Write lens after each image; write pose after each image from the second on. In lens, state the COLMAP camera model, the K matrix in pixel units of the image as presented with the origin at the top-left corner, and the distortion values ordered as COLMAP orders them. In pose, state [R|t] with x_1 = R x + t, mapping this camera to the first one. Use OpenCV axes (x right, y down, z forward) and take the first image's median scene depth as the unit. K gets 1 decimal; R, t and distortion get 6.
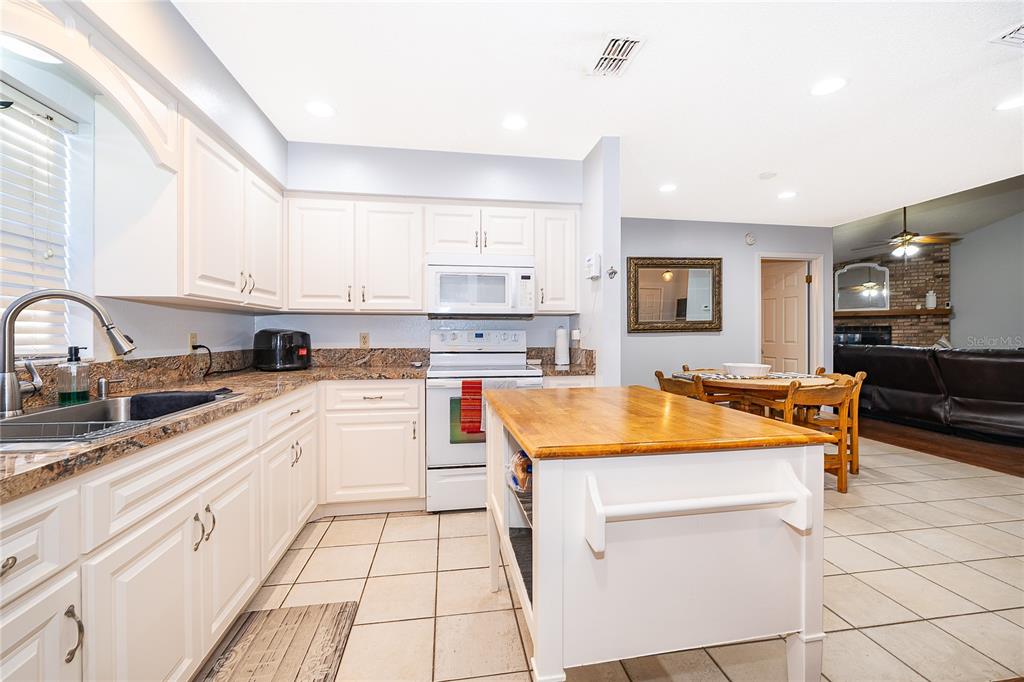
lens RADIAL K [[410.7, 0, 513.8], [0, 410.7, 335.4], [0, 0, 1]] dist [-0.003170, -0.000230]
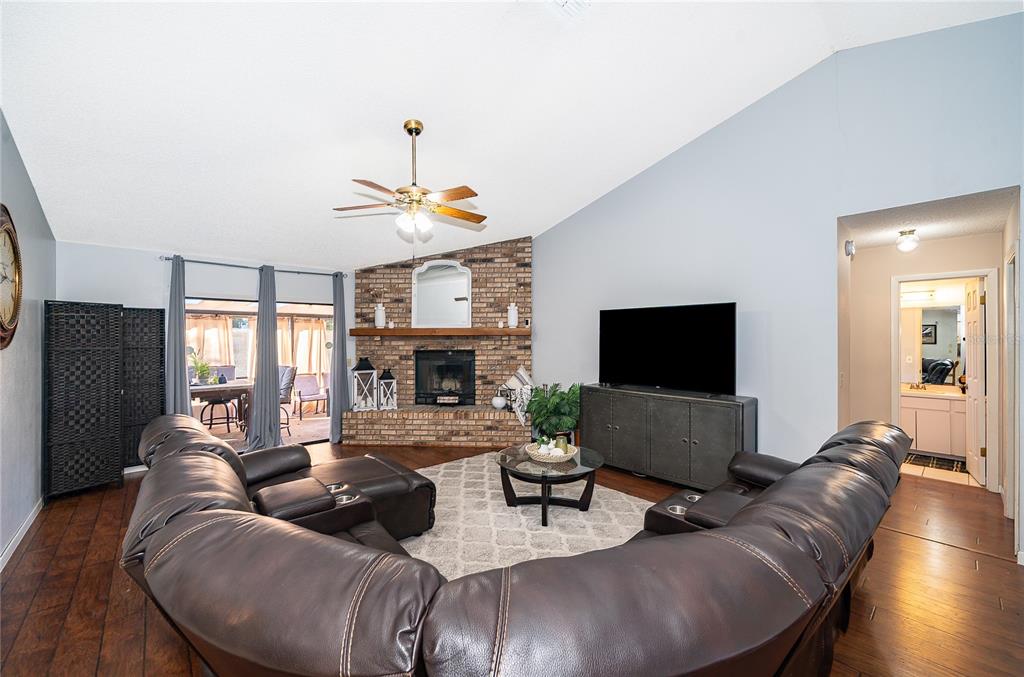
lens RADIAL K [[412.6, 0, 513.1], [0, 412.6, 336.7], [0, 0, 1]] dist [0.002464, 0.000133]
pose [[0.843591, 0.003261, 0.536976, 0.615406], [0.001116, 0.999969, -0.007827, -0.042461], [-0.536985, 0.007202, 0.843561, 0.368105]]
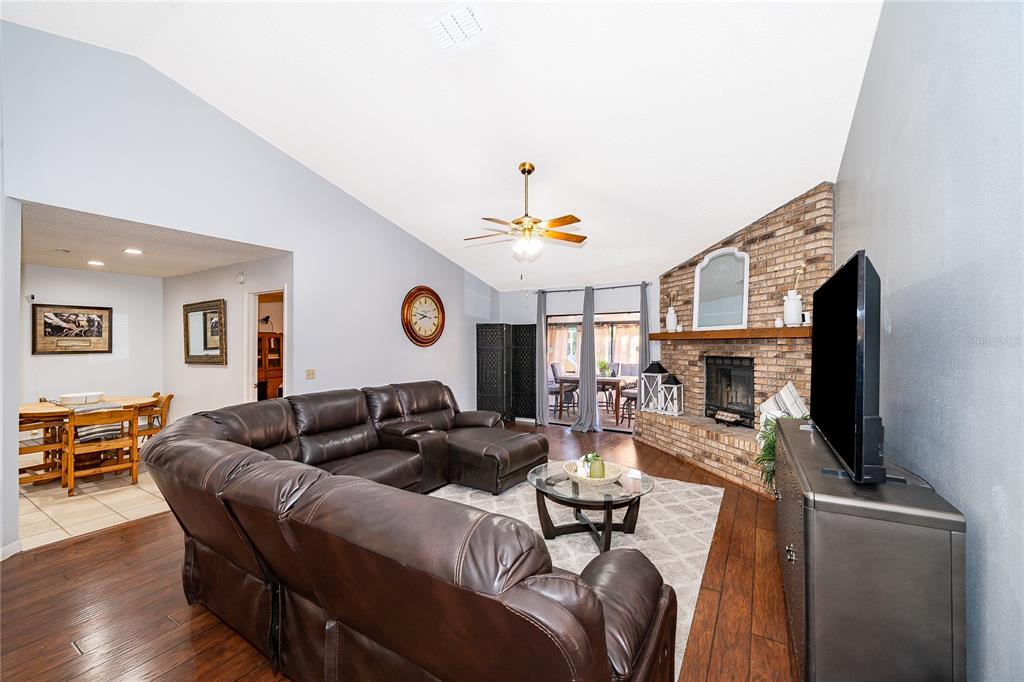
lens RADIAL K [[410.7, 0, 514.7], [0, 410.7, 343.7], [0, 0, 1]] dist [-0.003170, -0.000230]
pose [[0.760625, 0.002970, -0.649185, 1.080492], [-0.004293, 0.999991, -0.000455, -0.041493], [0.649178, 0.003133, 0.760630, 0.388230]]
